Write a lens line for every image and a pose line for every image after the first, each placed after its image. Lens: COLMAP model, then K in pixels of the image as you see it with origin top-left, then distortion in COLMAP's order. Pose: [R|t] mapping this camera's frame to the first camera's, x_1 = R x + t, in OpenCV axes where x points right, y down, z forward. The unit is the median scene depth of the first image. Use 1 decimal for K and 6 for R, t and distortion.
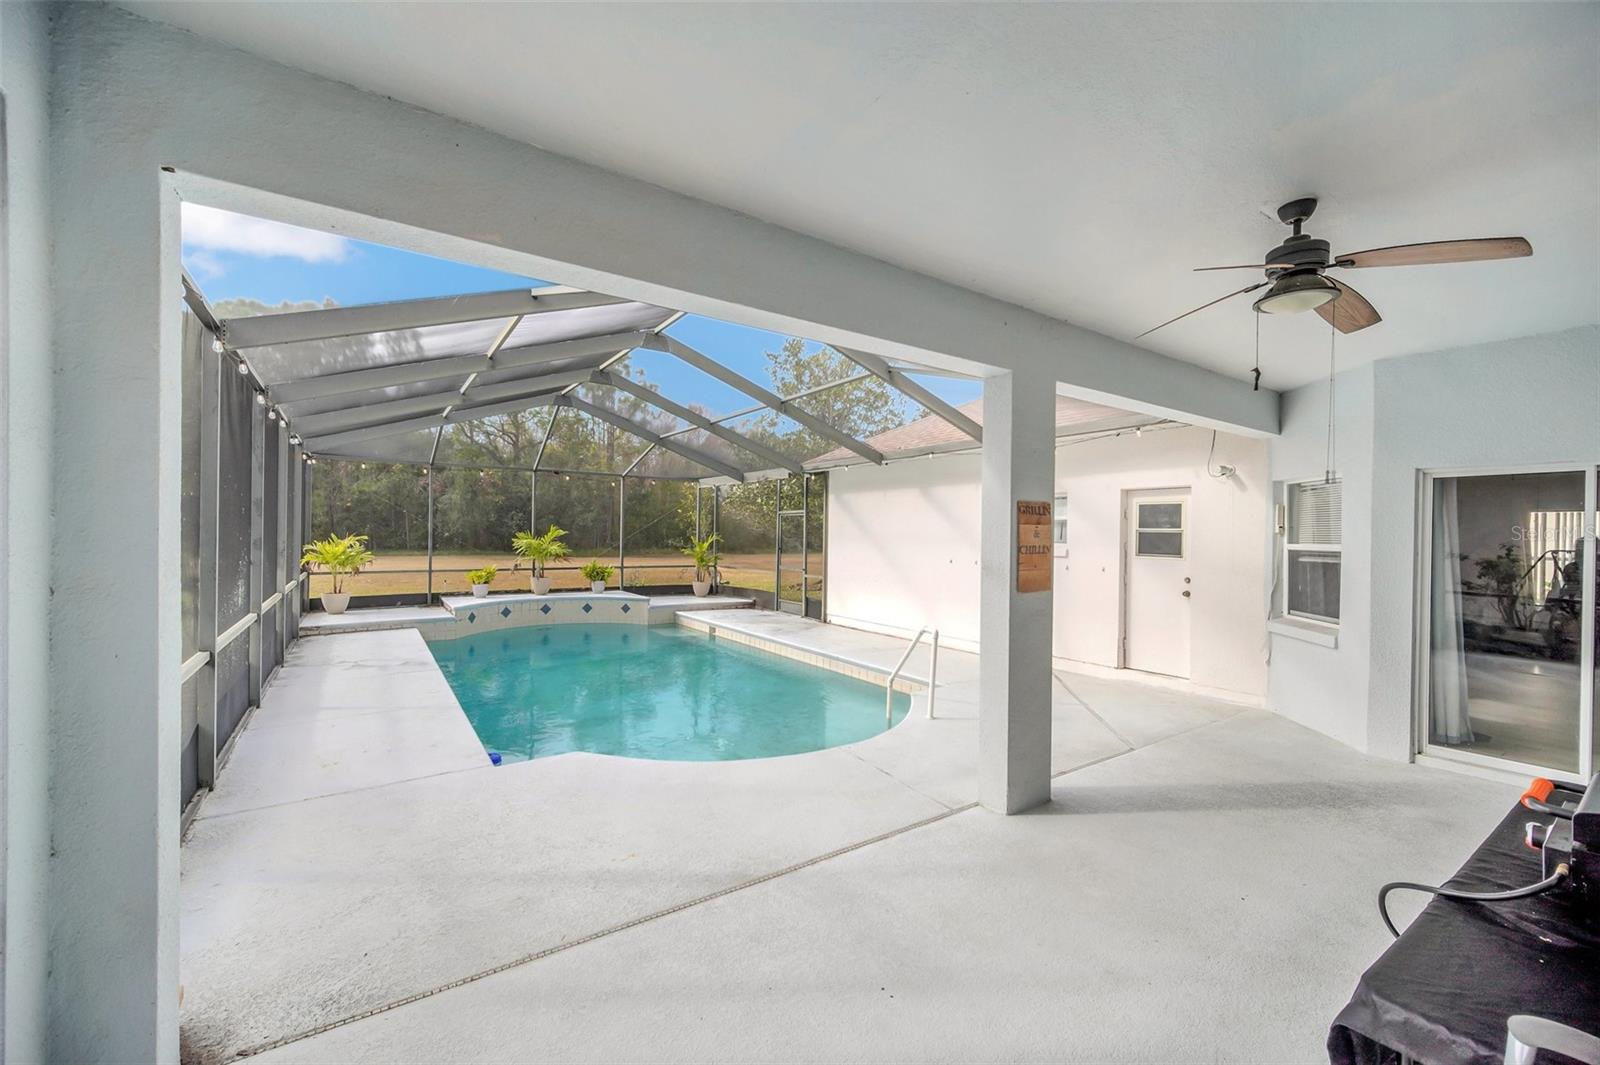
lens RADIAL K [[631.5, 0, 795.6], [0, 631.5, 534.6], [0, 0, 1]] dist [0.000405, 0.000082]
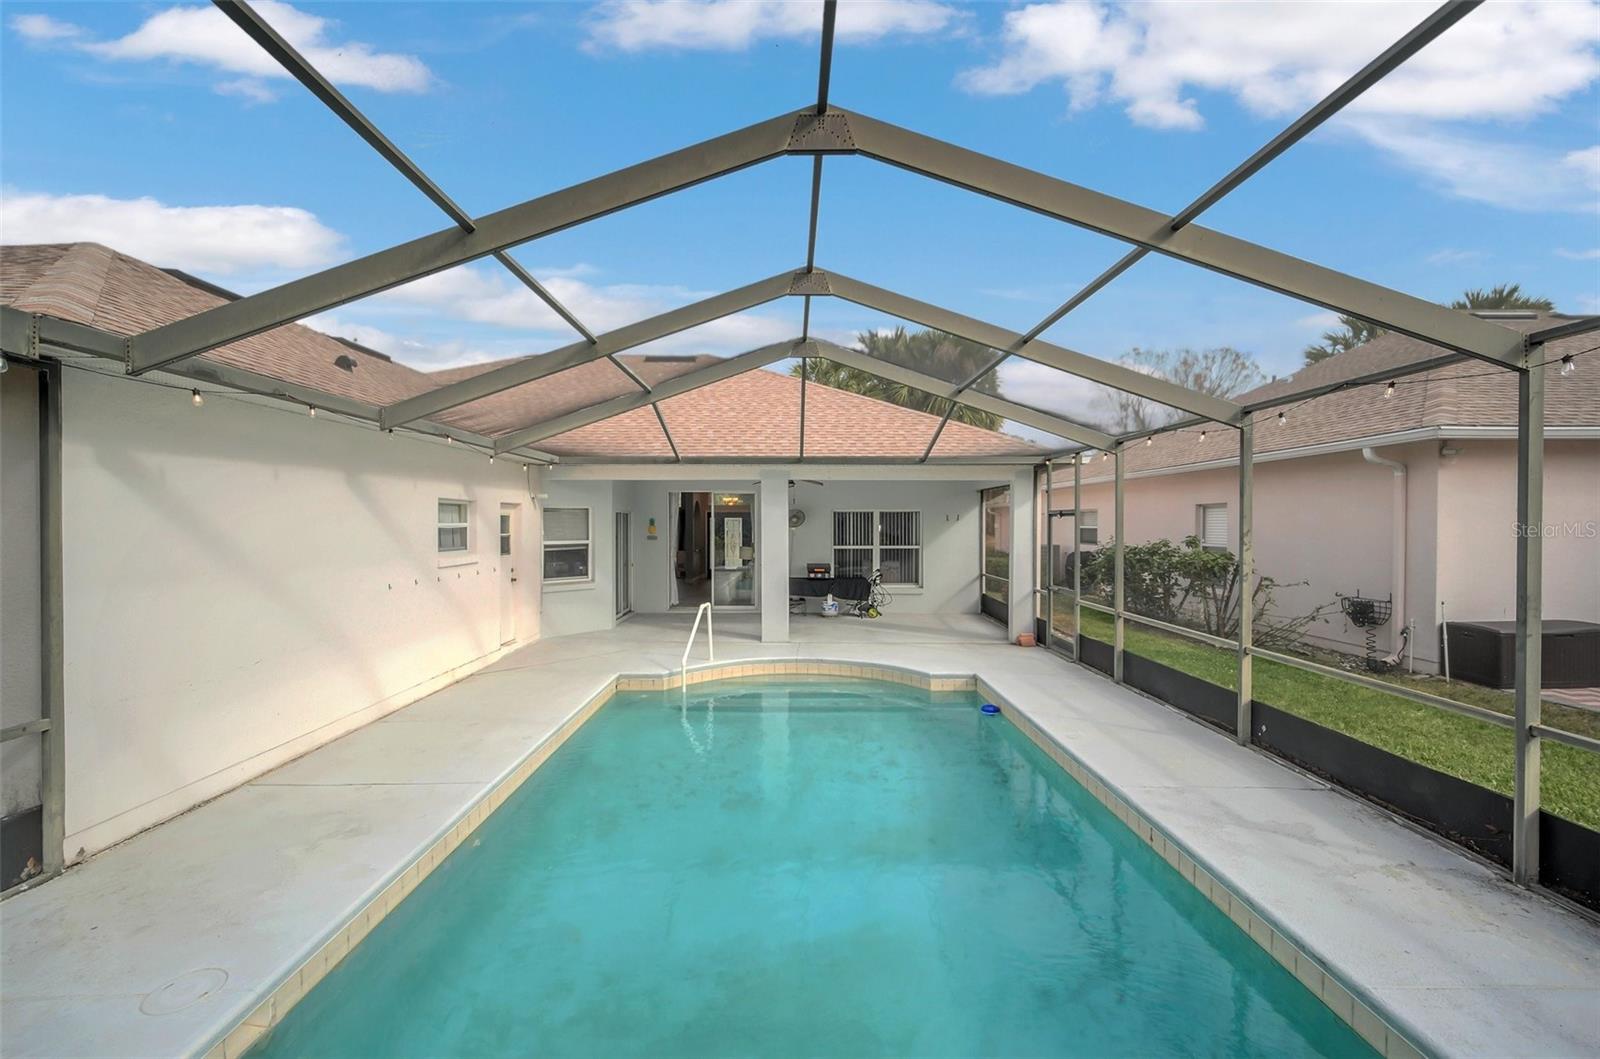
lens RADIAL K [[658.9, 0, 787.0], [0, 658.9, 531.9], [0, 0, 1]] dist [0.000145, 0.000070]
pose [[-0.826100, -0.021486, 0.563113, -0.387503], [-0.010322, 0.999682, 0.023000, -0.029102], [-0.563428, 0.013188, -0.826060, 1.014056]]
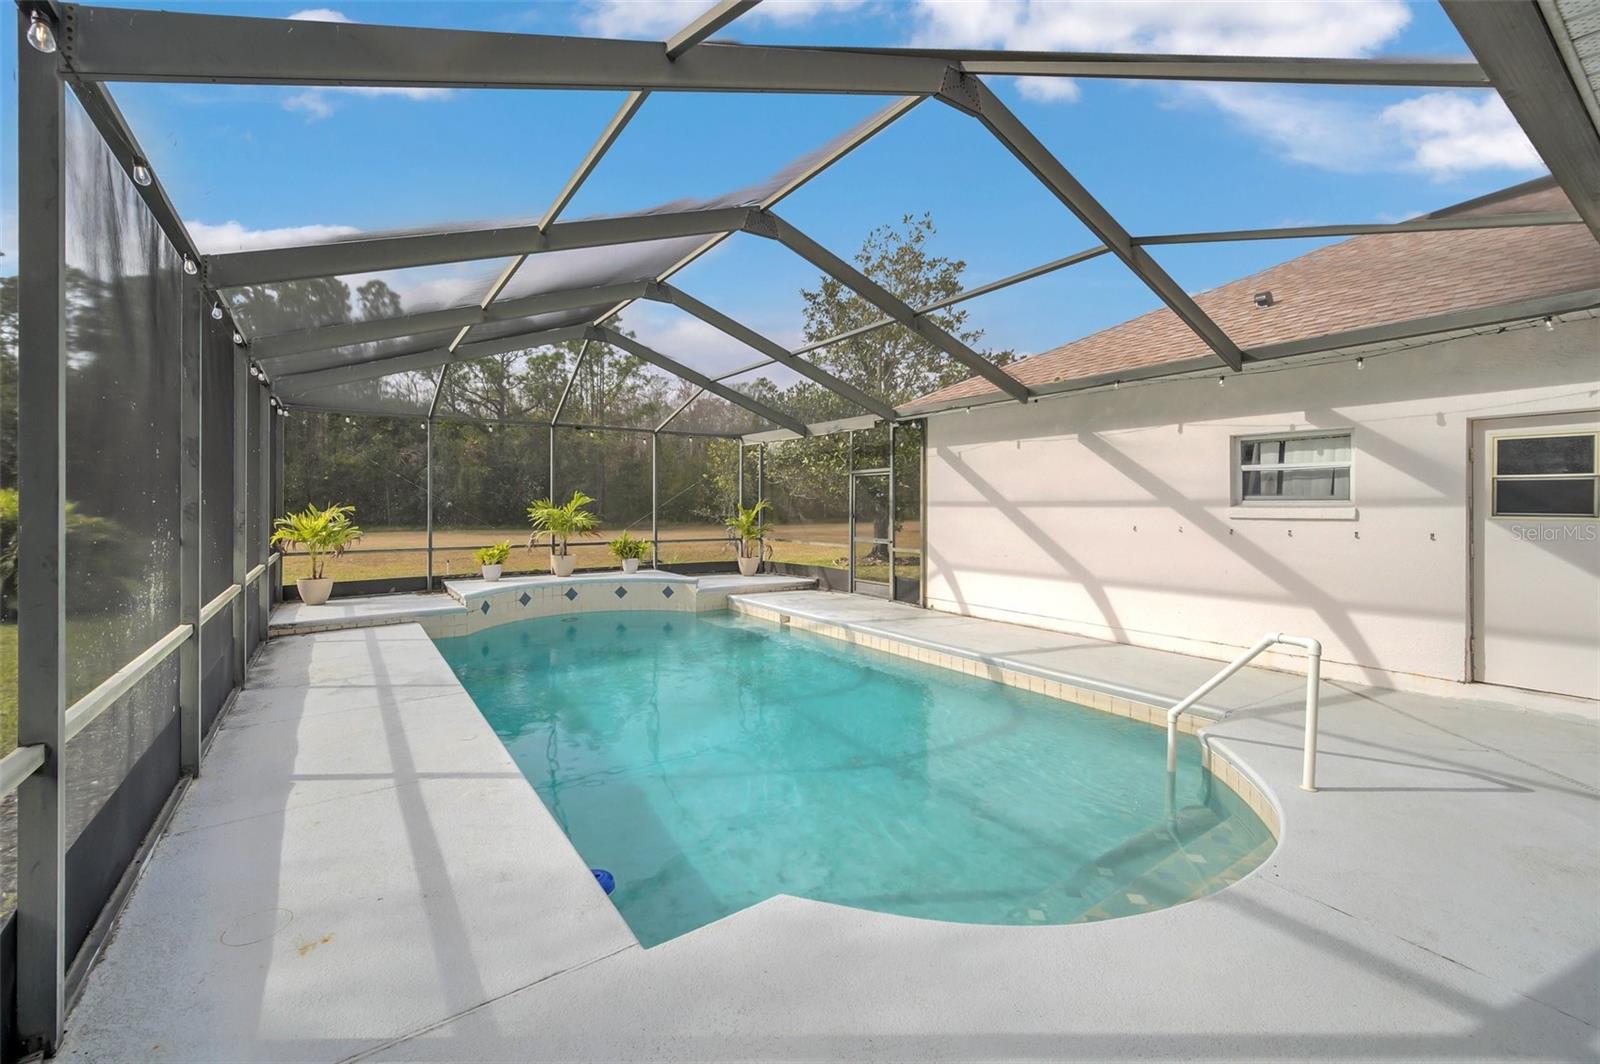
lens RADIAL K [[652.5, 0, 776.7], [0, 652.5, 503.8], [0, 0, 1]] dist [0.000100, -0.000130]
pose [[0.999857, -0.012674, -0.011156, -0.123357], [0.012653, 0.999918, -0.001905, 0.006735], [0.011179, 0.001763, 0.999936, 0.166629]]
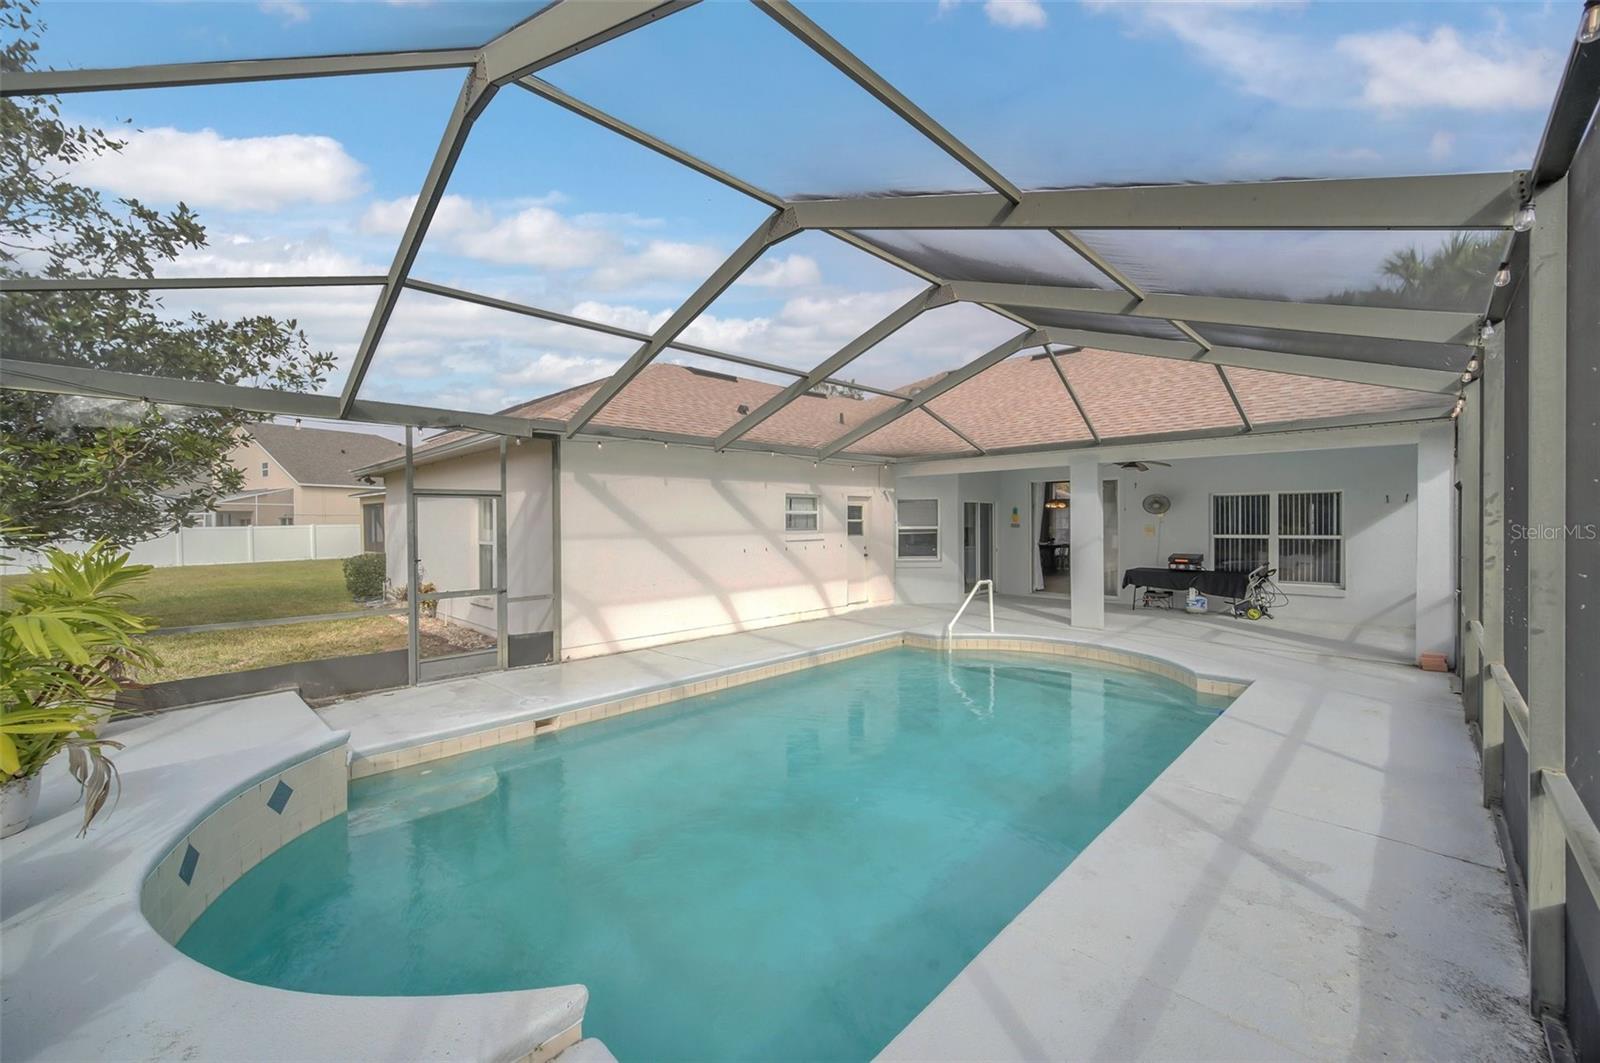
lens RADIAL K [[631.5, 0, 795.6], [0, 631.5, 533.6], [0, 0, 1]] dist [0.000405, 0.000082]
pose [[-0.191718, -0.030430, 0.980978, -0.621062], [0.005286, 0.999473, 0.032037, -0.016065], [-0.981436, 0.011328, -0.191456, 0.842494]]
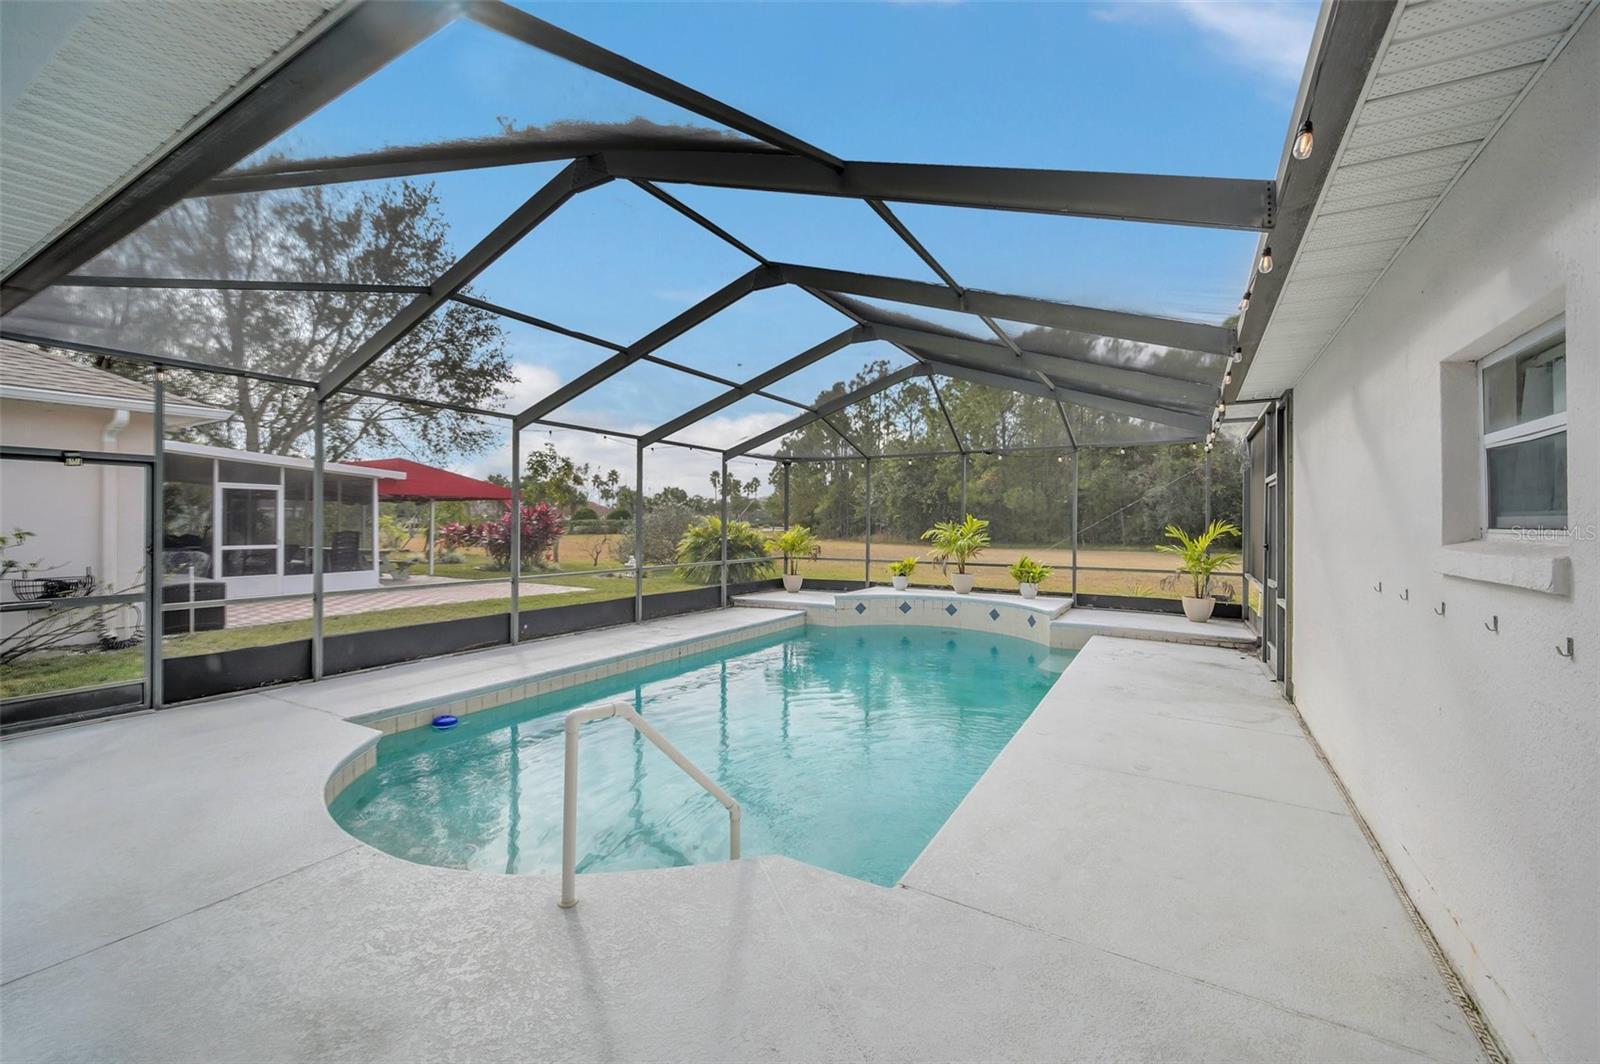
lens RADIAL K [[644.9, 0, 782.7], [0, 644.9, 521.8], [0, 0, 1]] dist [-0.000257, -0.000015]
pose [[0.438323, -0.011009, -0.898750, 0.308086], [-0.001991, 0.999911, -0.013219, 0.009412], [0.898815, 0.007583, 0.438262, 0.411856]]
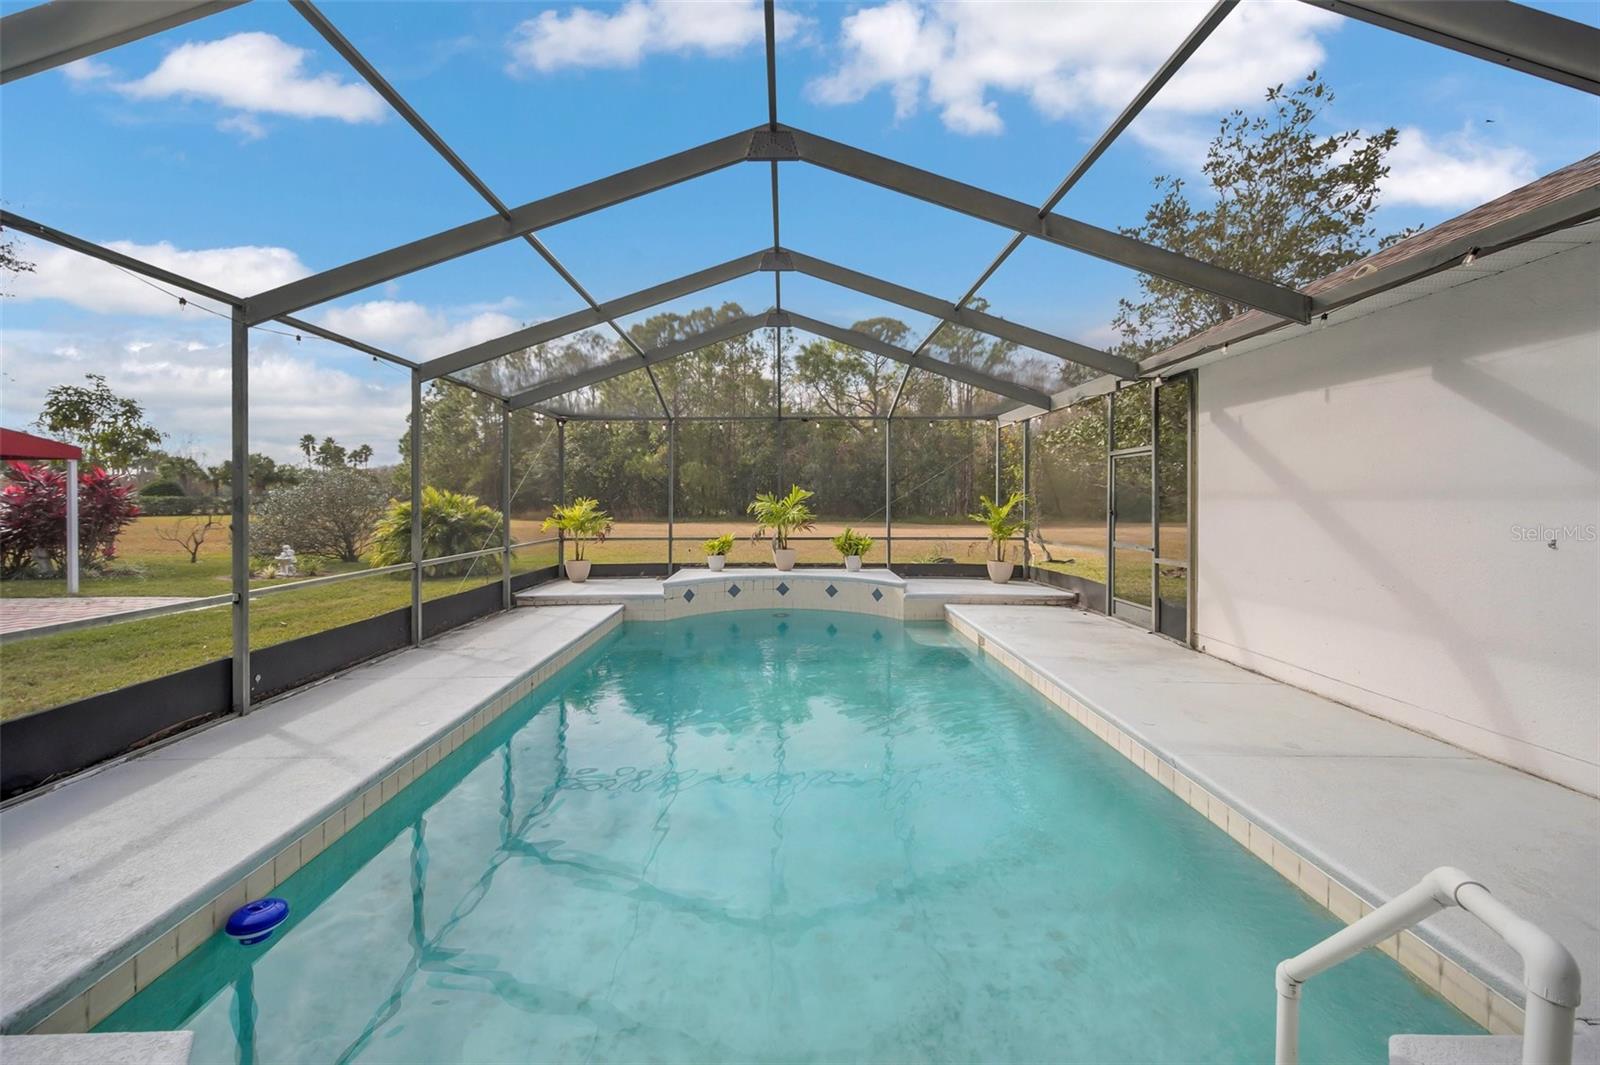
lens RADIAL K [[652.5, 0, 776.7], [0, 652.5, 504.3], [0, 0, 1]] dist [0.000100, -0.000130]
pose [[0.828303, -0.008211, -0.560220, 0.062399], [0.010538, 0.999944, 0.000925, 0.010172], [0.560181, -0.006669, 0.828343, 0.320367]]
